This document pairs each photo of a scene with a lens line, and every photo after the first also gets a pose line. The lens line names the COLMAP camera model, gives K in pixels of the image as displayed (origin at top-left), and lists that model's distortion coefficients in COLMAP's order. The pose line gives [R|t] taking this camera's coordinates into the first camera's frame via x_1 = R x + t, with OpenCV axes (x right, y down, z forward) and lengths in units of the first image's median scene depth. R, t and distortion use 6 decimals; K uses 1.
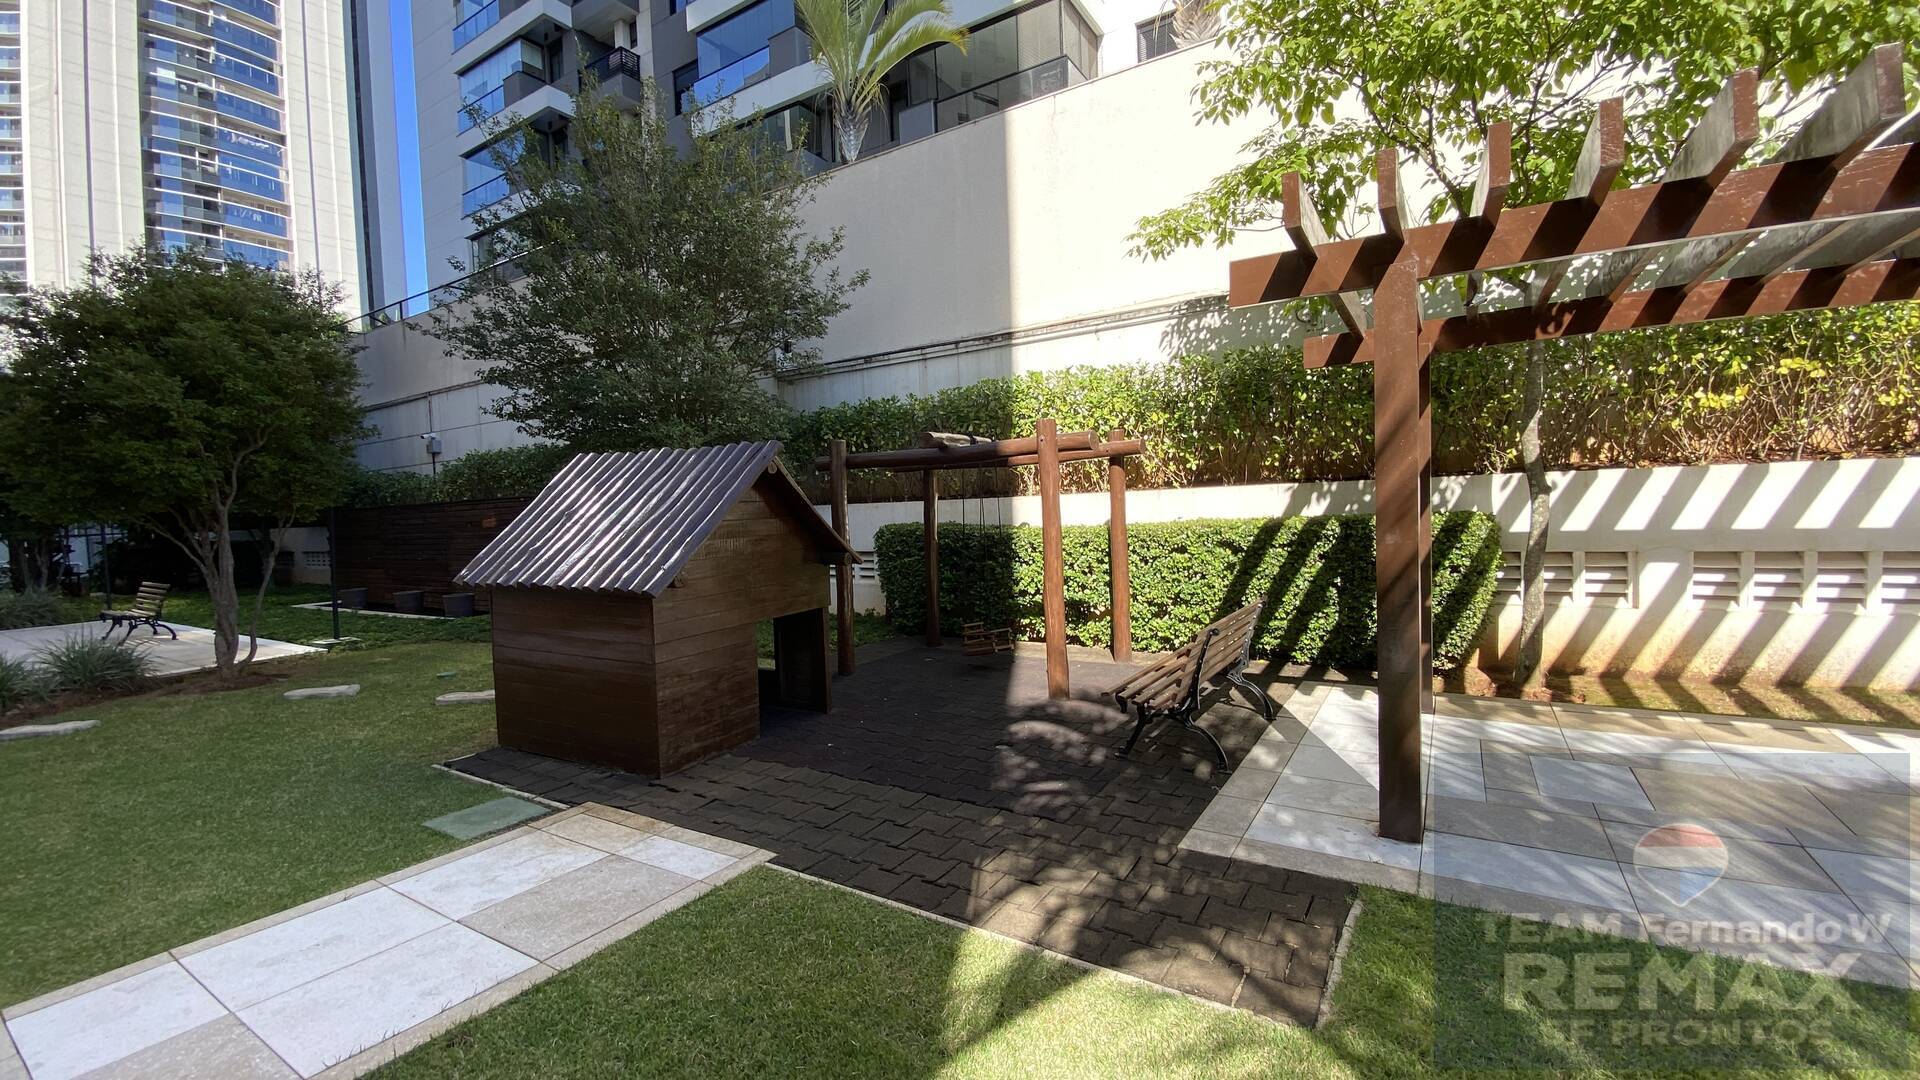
lens RADIAL K [[777.0, 0, 952.5], [0, 777.0, 542.3], [0, 0, 1]] dist [0.035731, -0.028118]
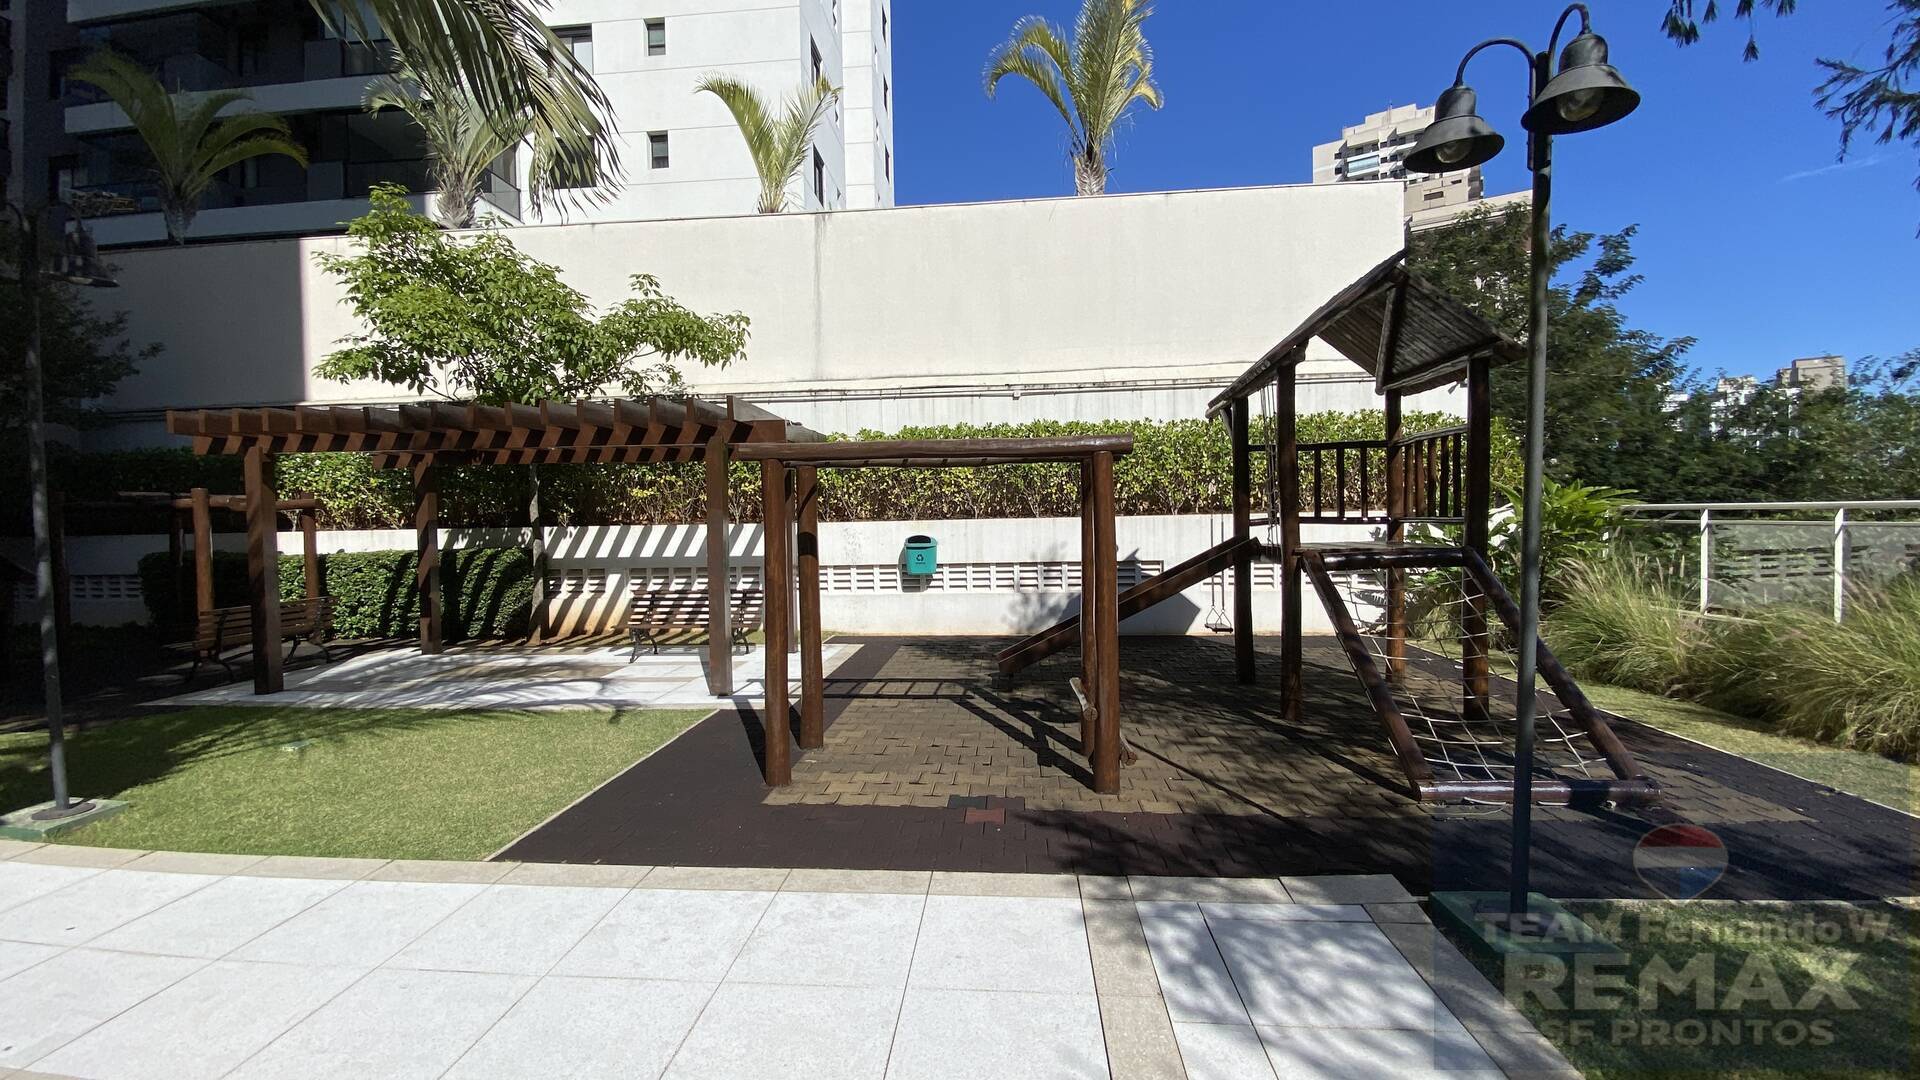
lens RADIAL K [[777.0, 0, 952.5], [0, 777.0, 542.3], [0, 0, 1]] dist [0.035731, -0.028118]
pose [[0.888052, 0.008207, 0.459670, 0.710164], [0.006177, 0.999537, -0.029780, 0.009104], [-0.459702, 0.029286, 0.887590, -1.058811]]
